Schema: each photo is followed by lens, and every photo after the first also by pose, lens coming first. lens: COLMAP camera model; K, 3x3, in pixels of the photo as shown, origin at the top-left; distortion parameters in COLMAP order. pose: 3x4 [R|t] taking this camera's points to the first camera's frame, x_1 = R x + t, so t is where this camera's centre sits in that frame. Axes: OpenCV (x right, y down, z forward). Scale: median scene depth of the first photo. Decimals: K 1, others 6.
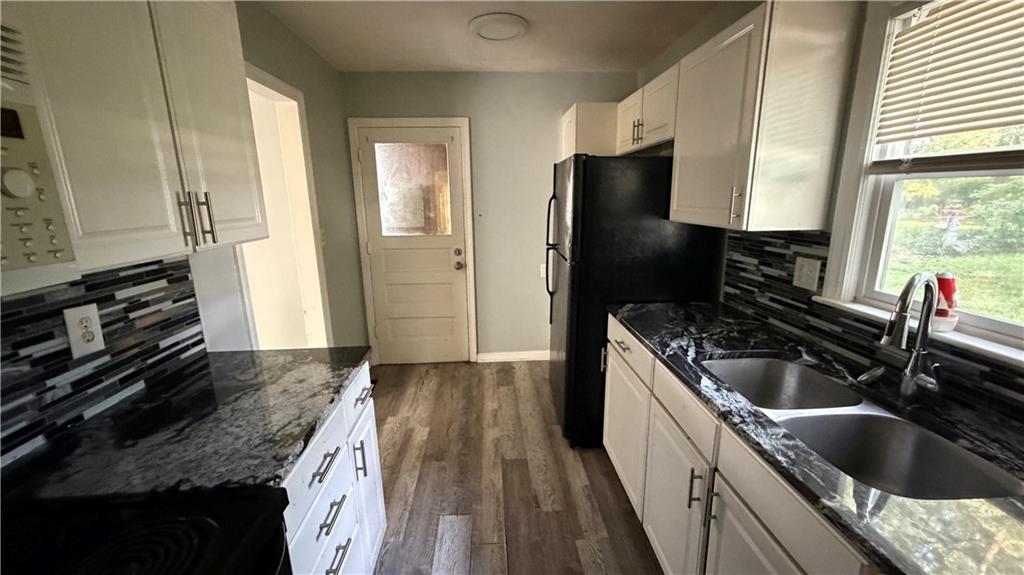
lens RADIAL K [[417.4, 0, 510.9], [0, 417.4, 291.3], [0, 0, 1]] dist [0.000146, 0.000036]
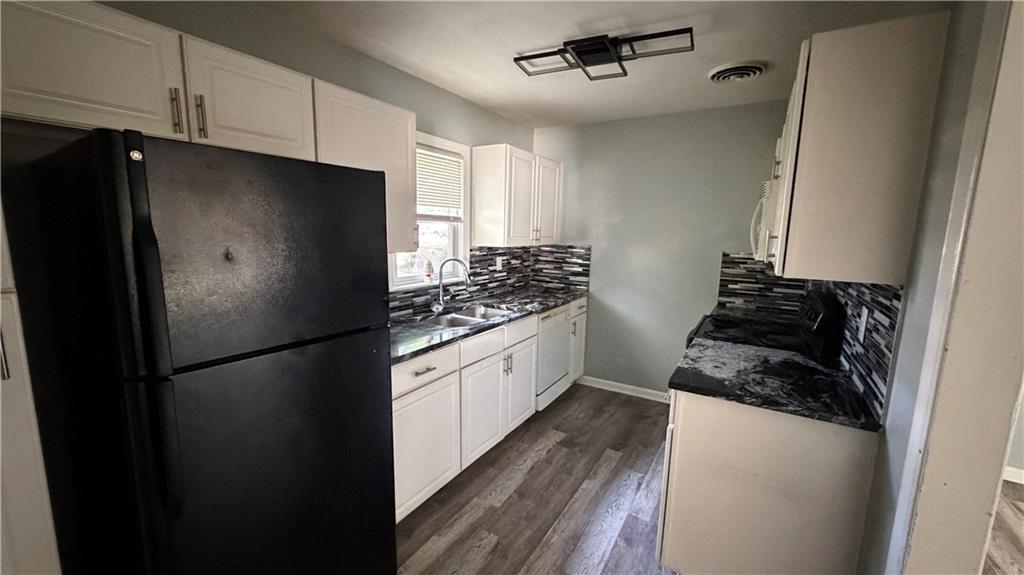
lens RADIAL K [[417.4, 0, 511.0], [0, 417.4, 289.4], [0, 0, 1]] dist [0.000146, 0.000036]
pose [[-0.833817, -0.087175, 0.545114, -0.690342], [0.115071, 0.938316, 0.326071, -0.558707], [-0.539914, 0.334611, -0.772352, 2.418703]]
